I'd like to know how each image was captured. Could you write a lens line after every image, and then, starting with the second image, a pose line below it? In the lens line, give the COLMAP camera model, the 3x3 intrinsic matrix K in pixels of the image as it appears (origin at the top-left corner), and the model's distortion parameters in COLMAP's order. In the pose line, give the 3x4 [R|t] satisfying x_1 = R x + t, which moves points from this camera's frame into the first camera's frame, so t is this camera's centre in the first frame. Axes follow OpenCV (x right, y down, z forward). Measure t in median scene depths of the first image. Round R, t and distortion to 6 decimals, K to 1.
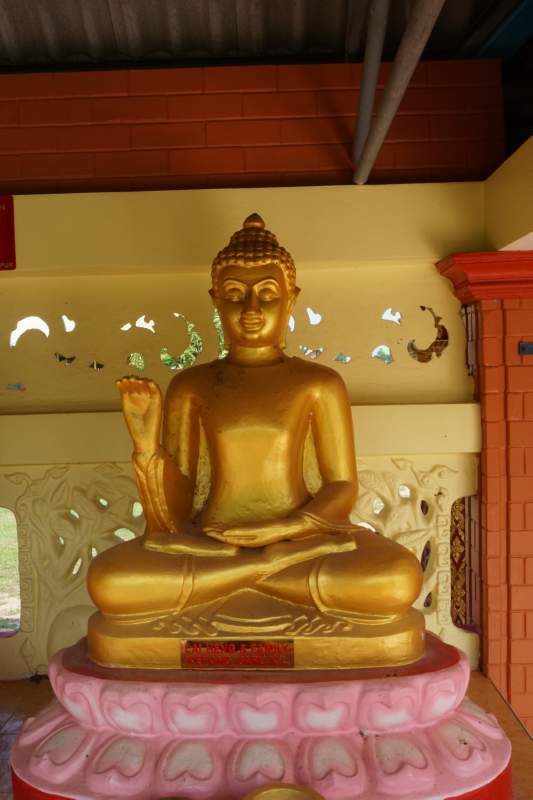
lens RADIAL K [[730.6, 0, 251.4], [0, 730.6, 401.4], [0, 0, 1]] dist [-0.191450, 0.405555]
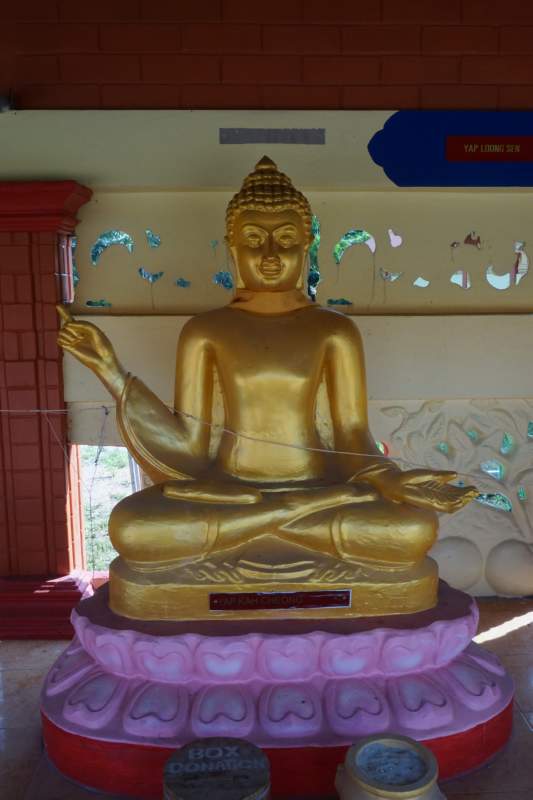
lens RADIAL K [[728.0, 0, 266.5], [0, 728.0, 400.0], [0, 0, 1]] dist [-0.007285, -0.000704]
pose [[0.996340, 0.006388, 0.085235, -0.112136], [-0.012043, 0.997748, 0.065991, 0.005351], [-0.084621, -0.066776, 0.994173, 0.005011]]
